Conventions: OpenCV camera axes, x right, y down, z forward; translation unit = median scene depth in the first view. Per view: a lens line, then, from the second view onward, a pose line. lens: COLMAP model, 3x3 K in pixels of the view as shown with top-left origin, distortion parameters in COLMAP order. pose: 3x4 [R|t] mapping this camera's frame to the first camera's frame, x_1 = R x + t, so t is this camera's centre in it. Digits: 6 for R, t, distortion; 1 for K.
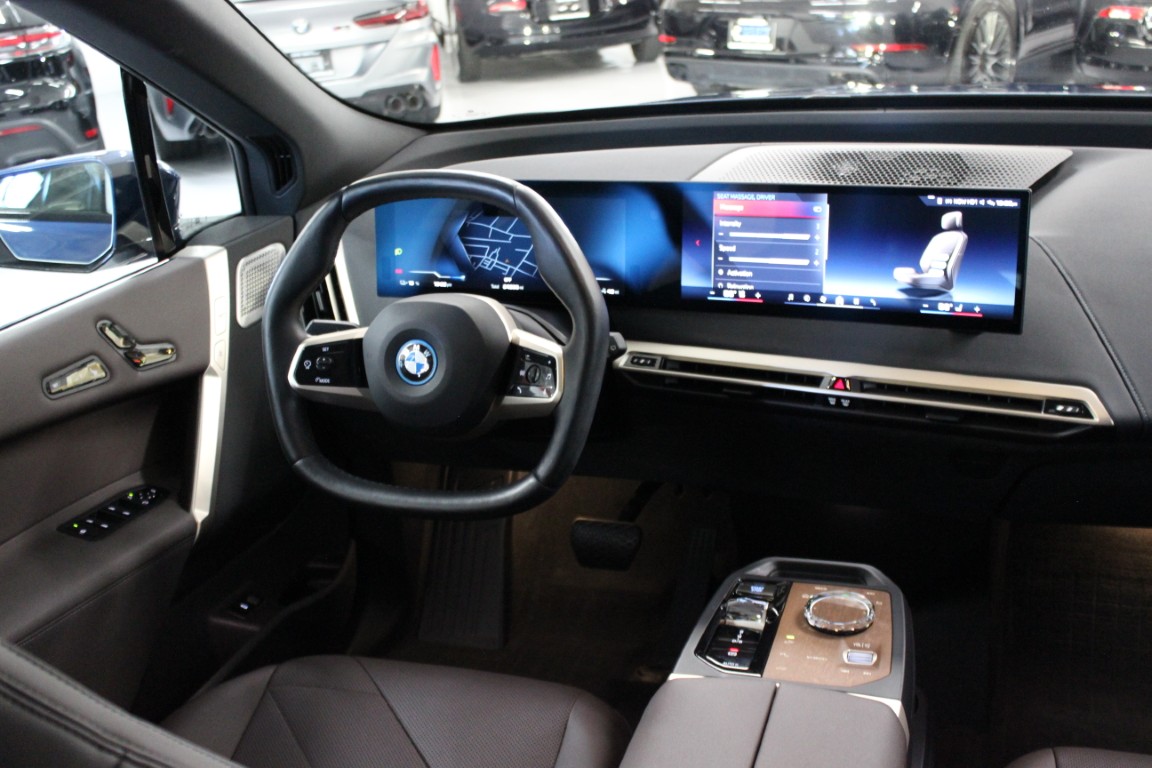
lens RADIAL K [[1209.9, 0, 584.4], [0, 1209.9, 386.4], [0, 0, 1]] dist [-0.139881, 0.172623]
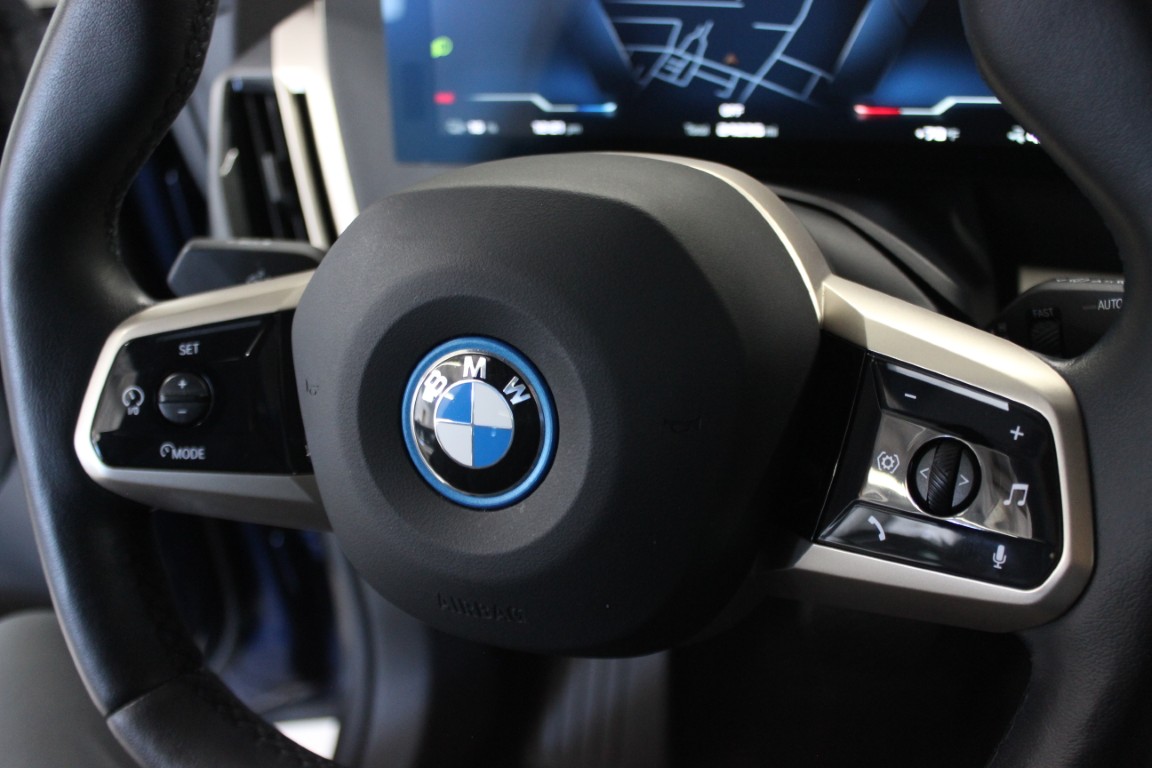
lens RADIAL K [[1209.9, 0, 584.4], [0, 1209.9, 386.4], [0, 0, 1]] dist [-0.139881, 0.172623]
pose [[0.996445, -0.010686, -0.083566, -0.078920], [0.020620, 0.992688, 0.118933, -0.049289], [0.081684, -0.120233, 0.989379, 0.624997]]
